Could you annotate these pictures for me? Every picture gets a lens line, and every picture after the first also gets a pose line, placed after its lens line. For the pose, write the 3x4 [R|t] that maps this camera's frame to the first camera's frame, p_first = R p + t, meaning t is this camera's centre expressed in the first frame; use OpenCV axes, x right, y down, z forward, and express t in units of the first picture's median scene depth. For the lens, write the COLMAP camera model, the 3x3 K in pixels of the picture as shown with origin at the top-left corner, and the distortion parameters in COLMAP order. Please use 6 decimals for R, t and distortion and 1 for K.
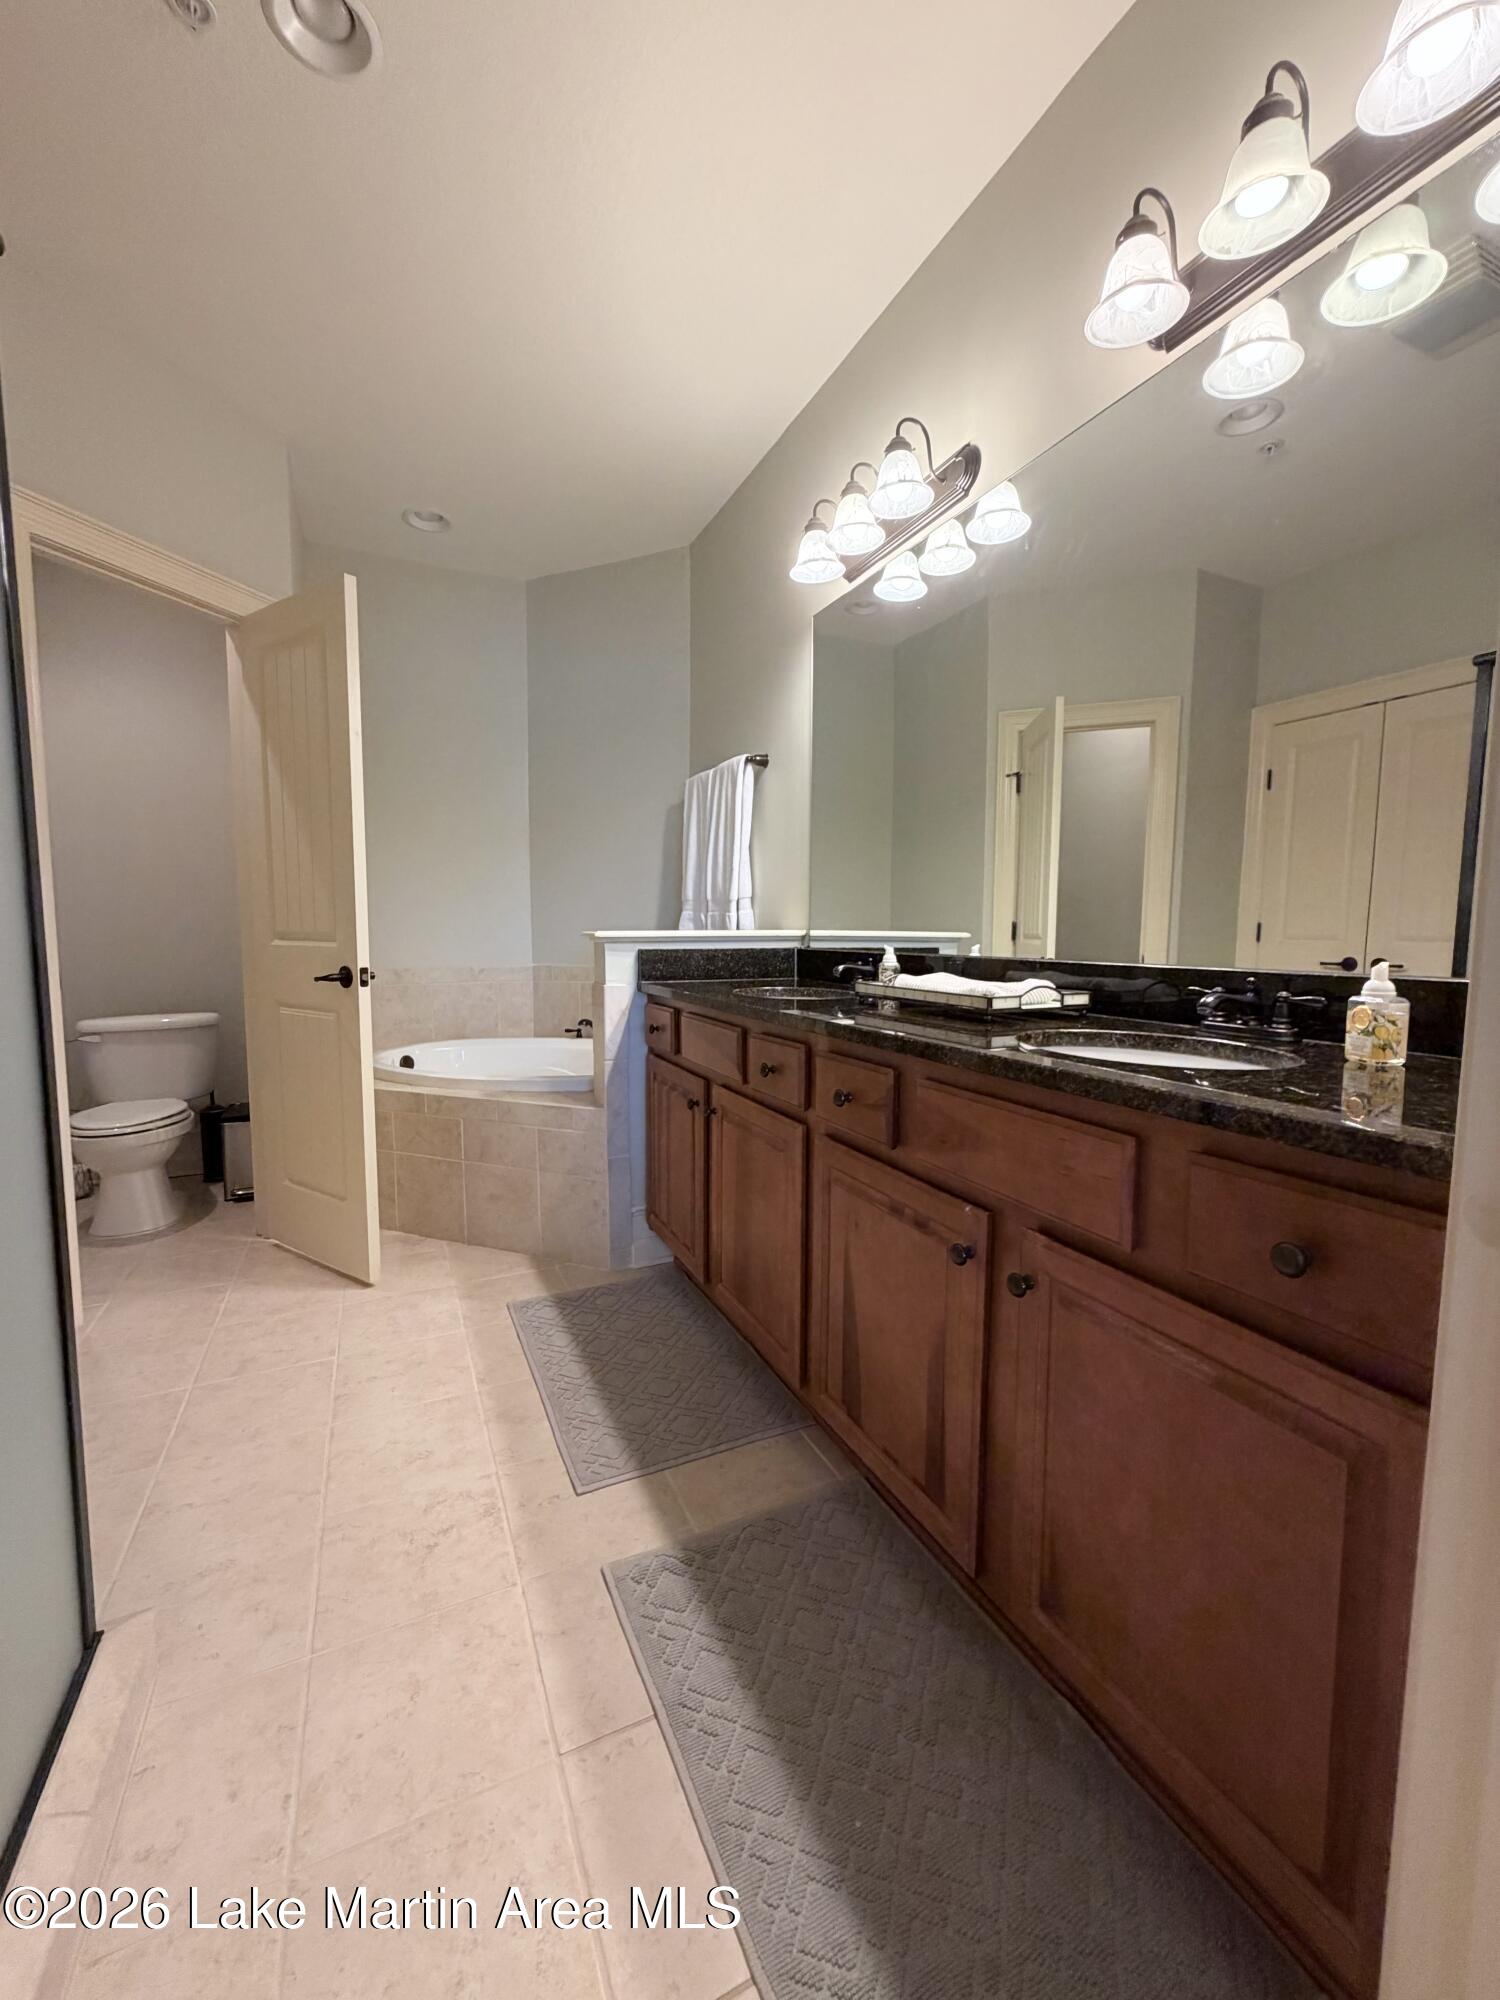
lens RADIAL K [[793.2, 0, 753.6], [0, 793.2, 998.4], [0, 0, 1]] dist [-0.001666, -0.000610]
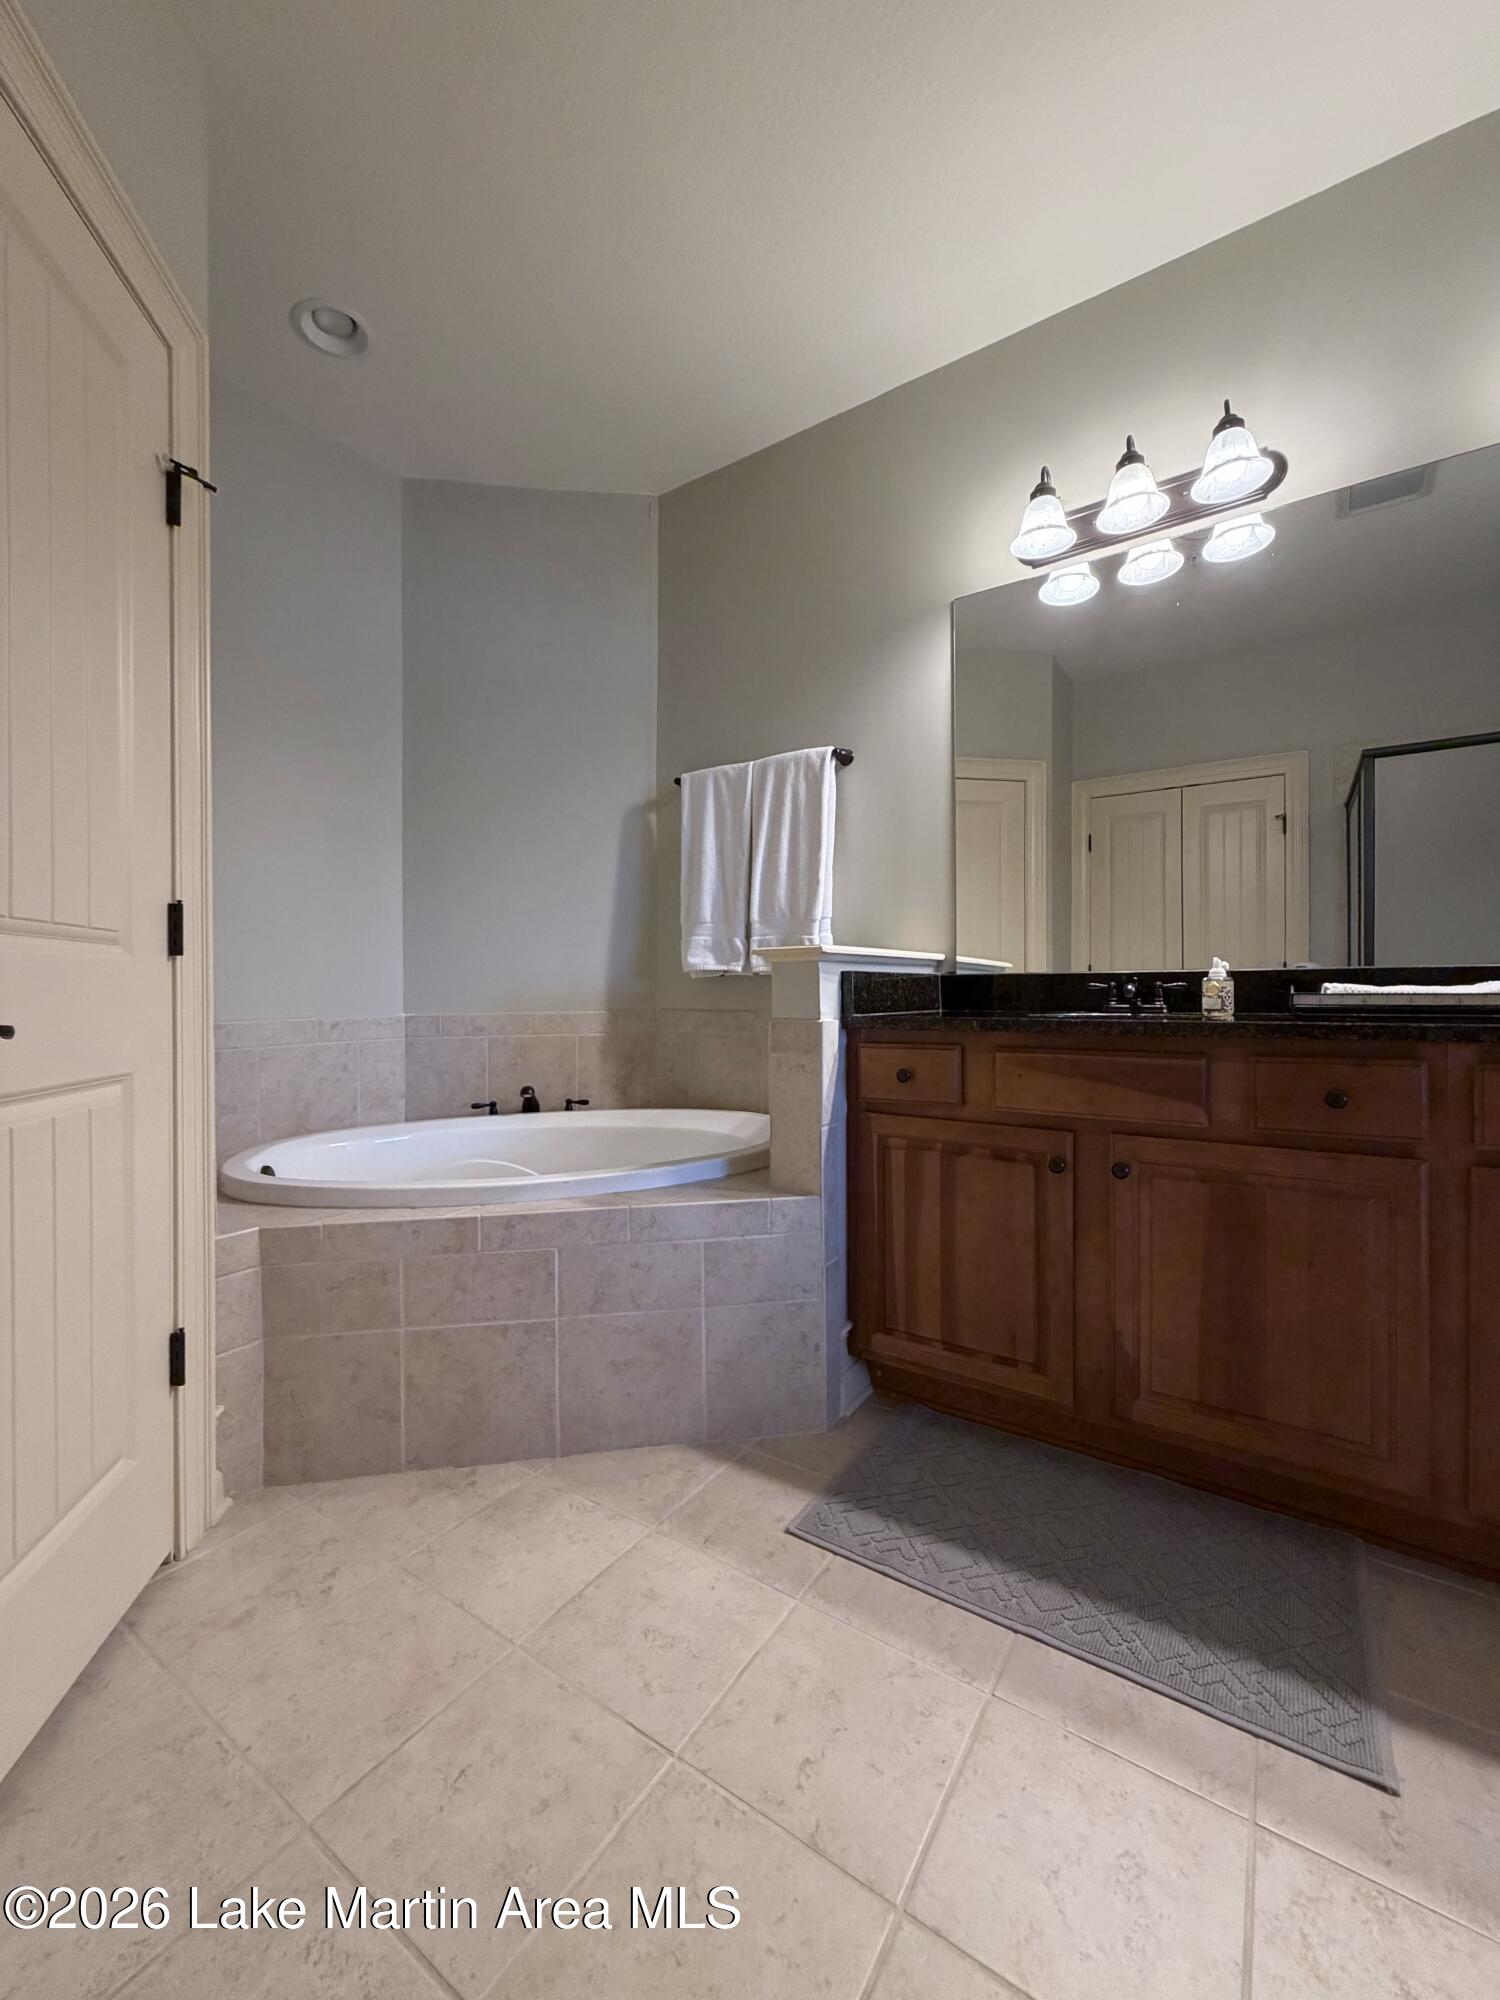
lens RADIAL K [[793.2, 0, 751.6], [0, 793.2, 997.2], [0, 0, 1]] dist [-0.001666, -0.000610]
pose [[0.860386, -0.011859, 0.509505, -0.575052], [0.053606, 0.996289, -0.067334, 0.007300], [-0.506816, 0.085245, 0.857829, 0.395804]]
